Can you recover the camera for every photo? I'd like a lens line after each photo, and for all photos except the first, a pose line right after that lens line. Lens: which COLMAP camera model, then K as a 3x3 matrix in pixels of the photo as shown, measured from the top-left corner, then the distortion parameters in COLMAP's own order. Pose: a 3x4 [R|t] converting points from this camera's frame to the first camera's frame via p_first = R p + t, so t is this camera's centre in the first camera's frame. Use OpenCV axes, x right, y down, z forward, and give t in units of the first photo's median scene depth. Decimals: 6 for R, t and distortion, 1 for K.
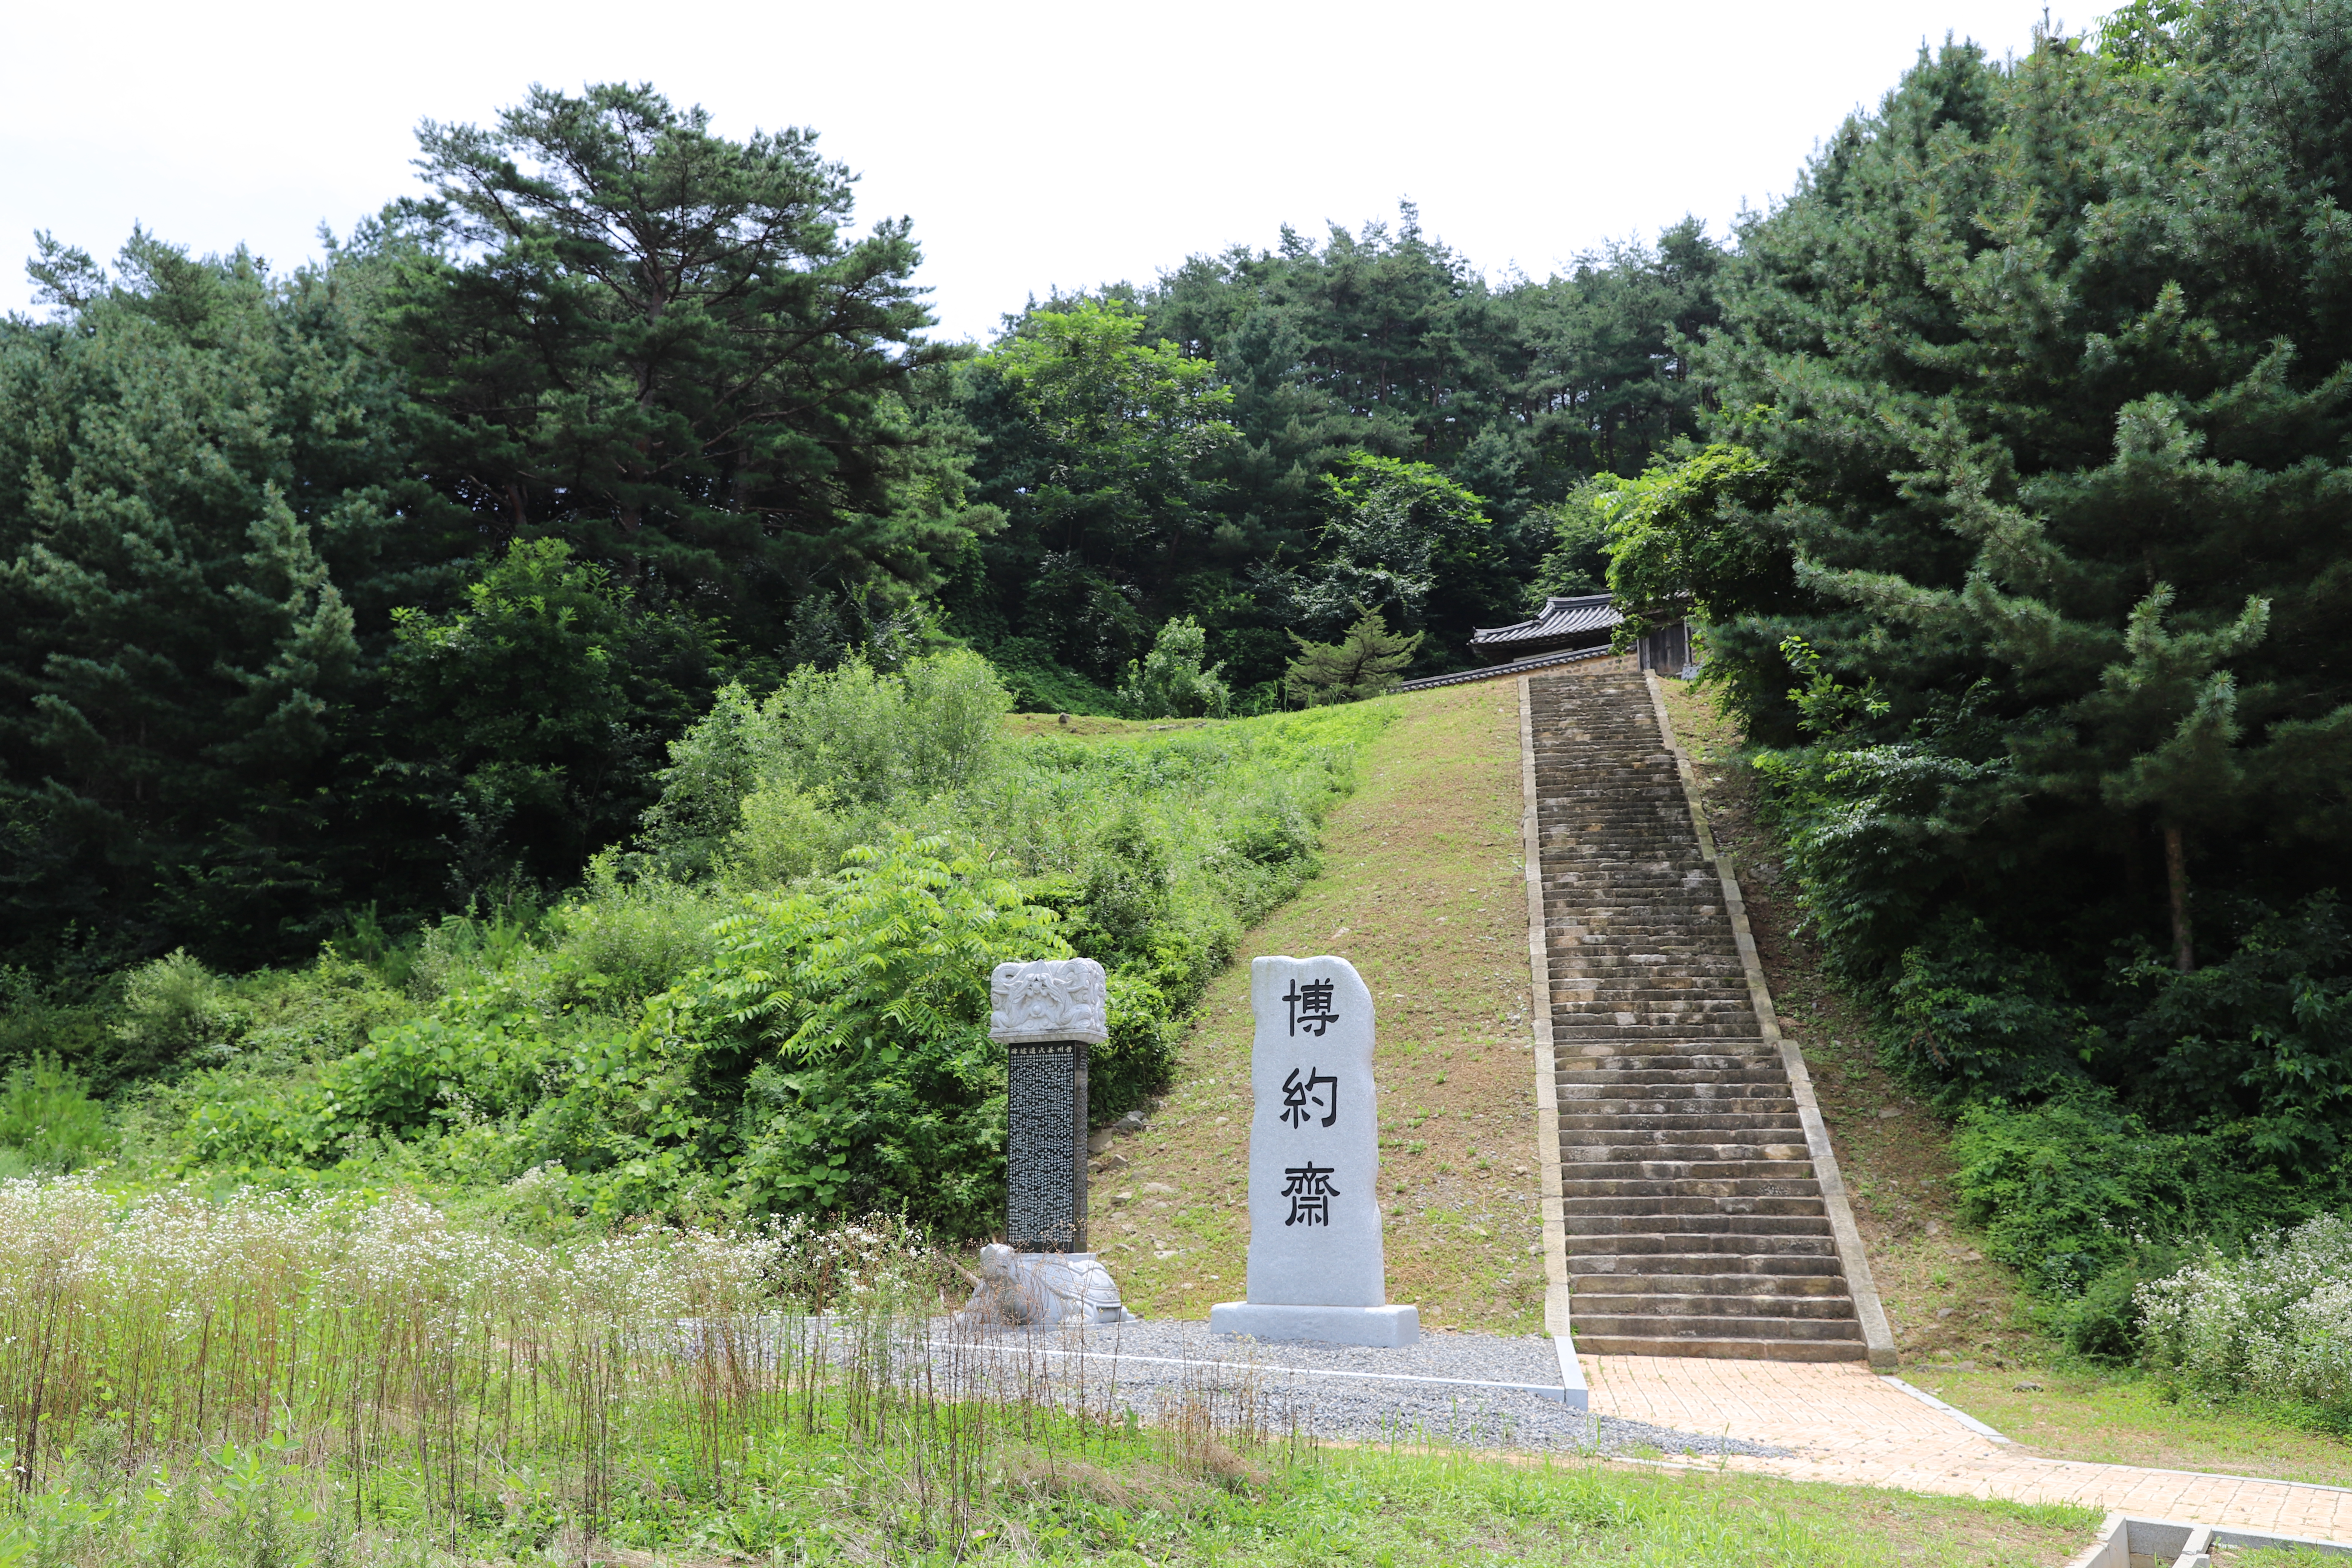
lens RADIAL K [[2051.7, 0, 1176.0], [0, 2051.7, 784.0], [0, 0, 1]] dist [-0.053540, 0.006877]
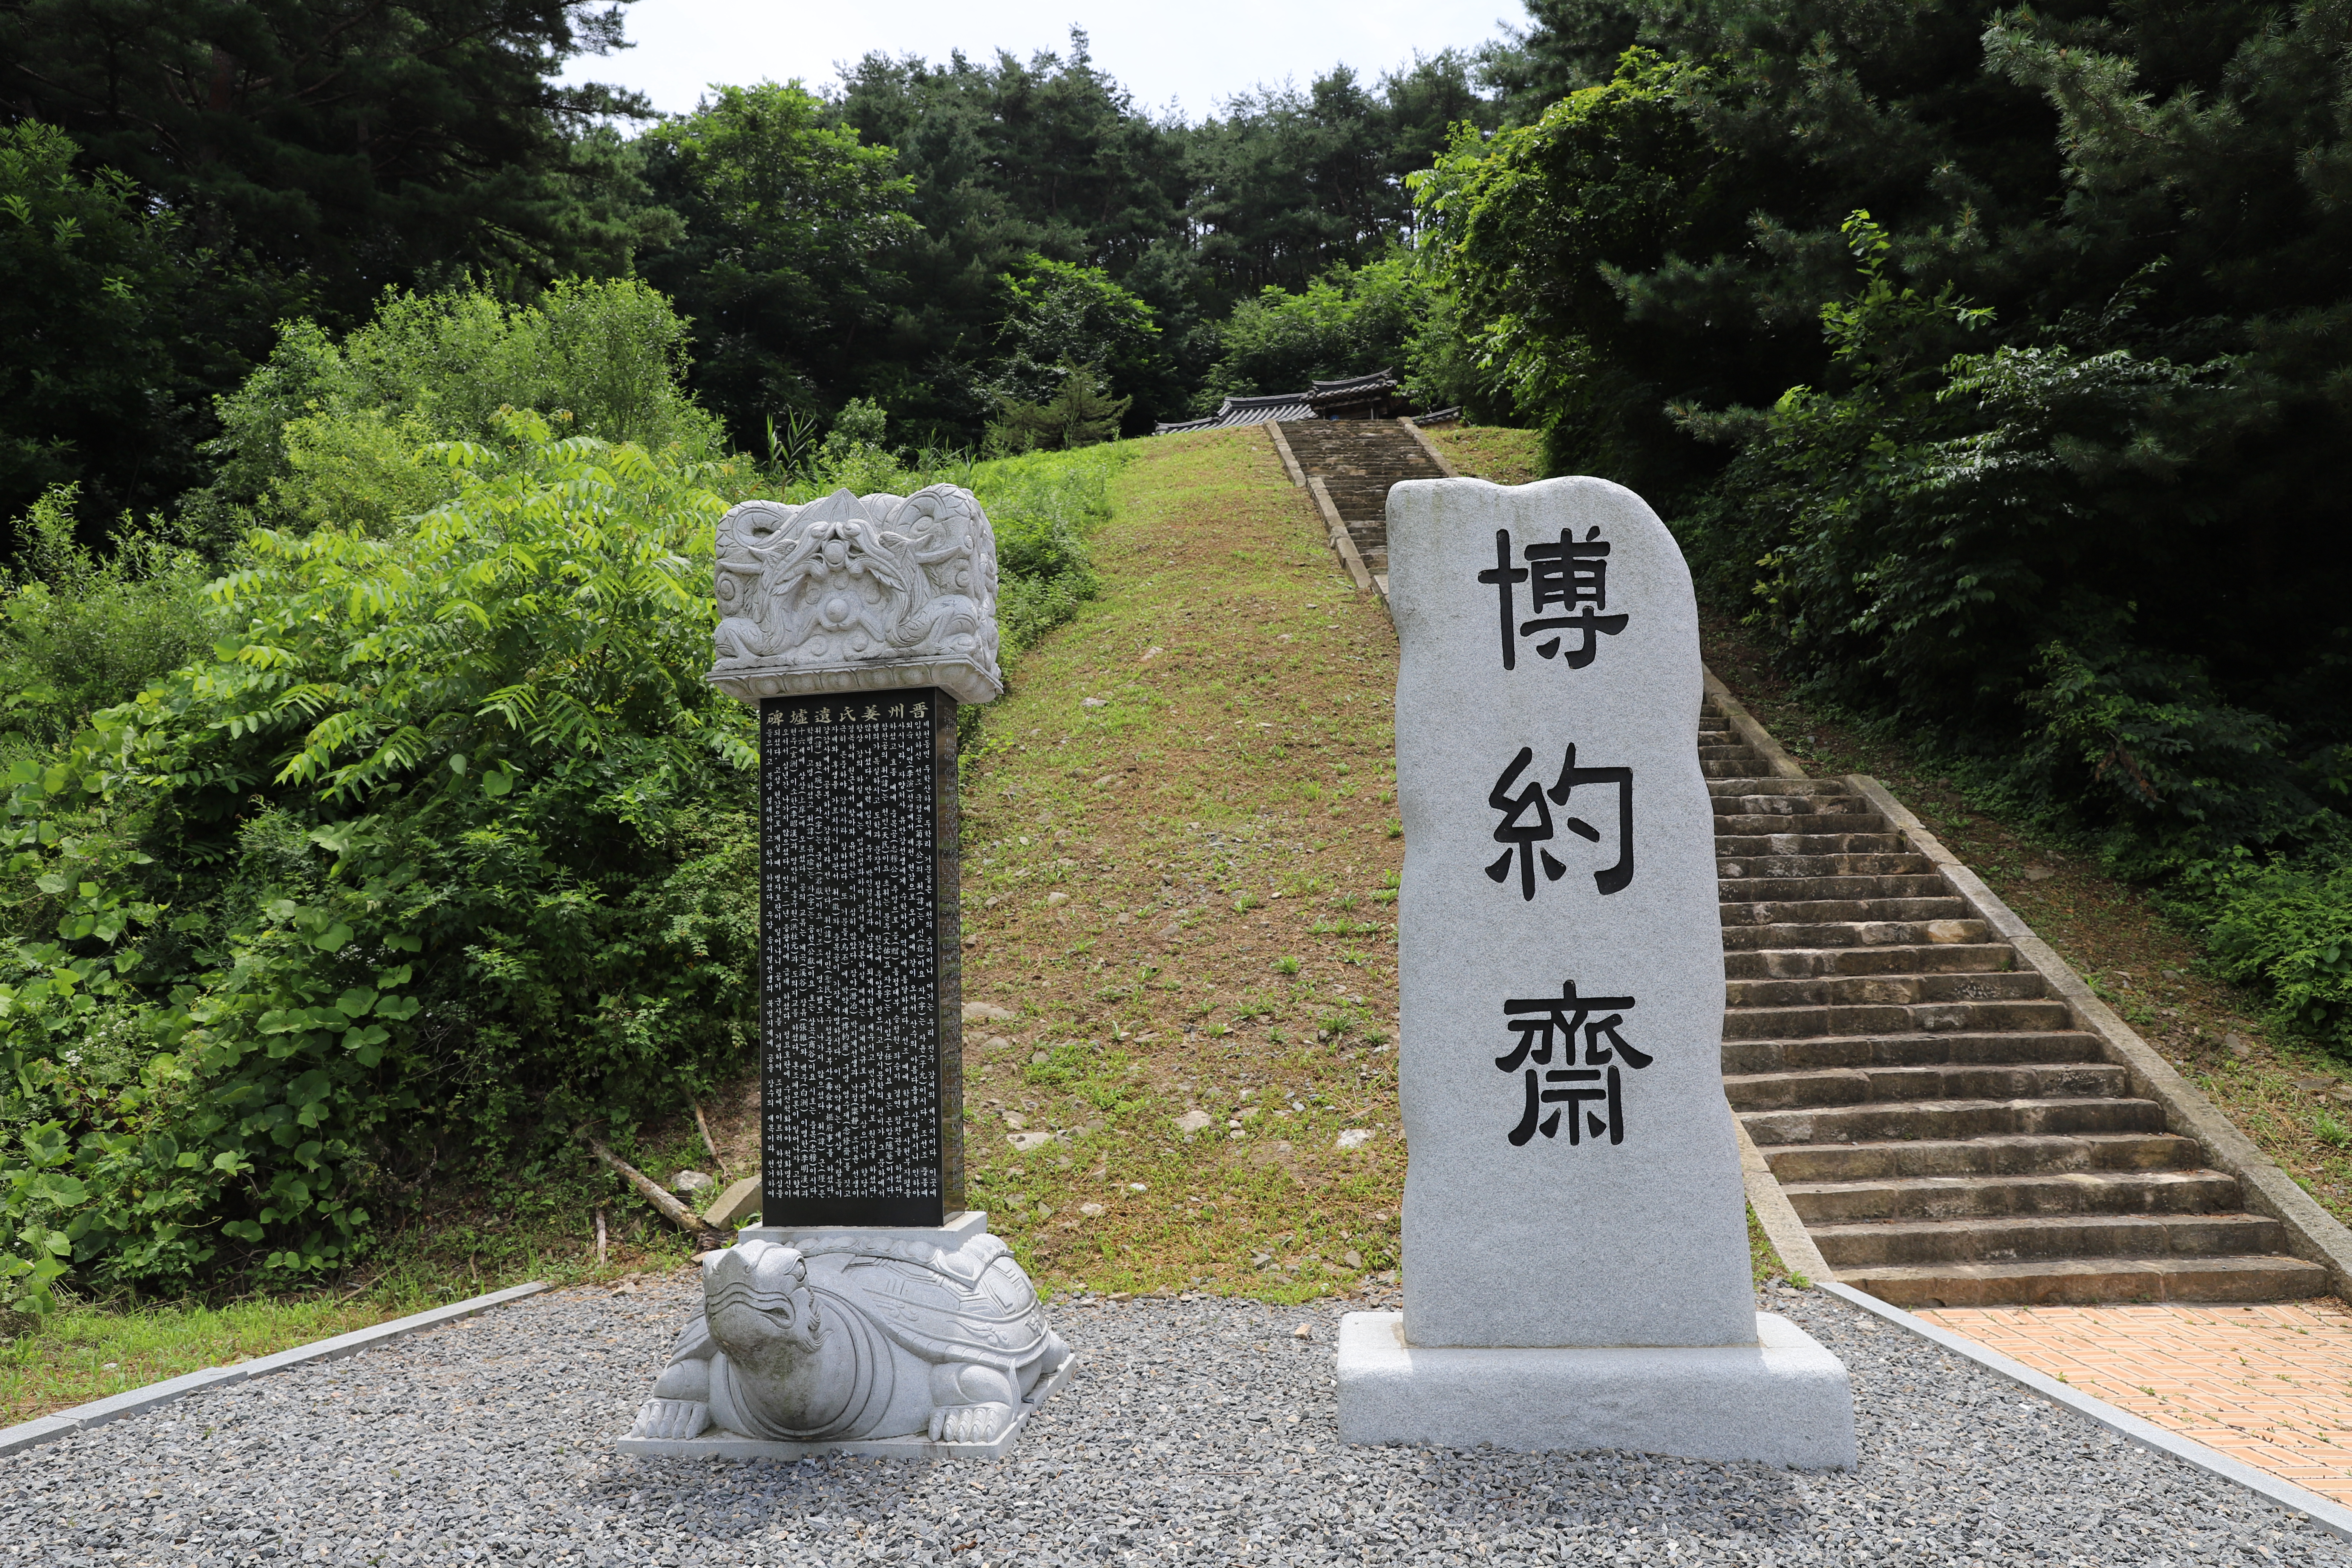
lens RADIAL K [[1625.6, 0, 1176.0], [0, 1625.6, 784.0], [0, 0, 1]] dist [-0.110537, 0.106320]
pose [[0.975037, 0.001788, 0.222037, -0.055602], [-0.021032, 0.996215, 0.084339, 0.088180], [-0.221045, -0.086904, 0.971384, 0.519428]]
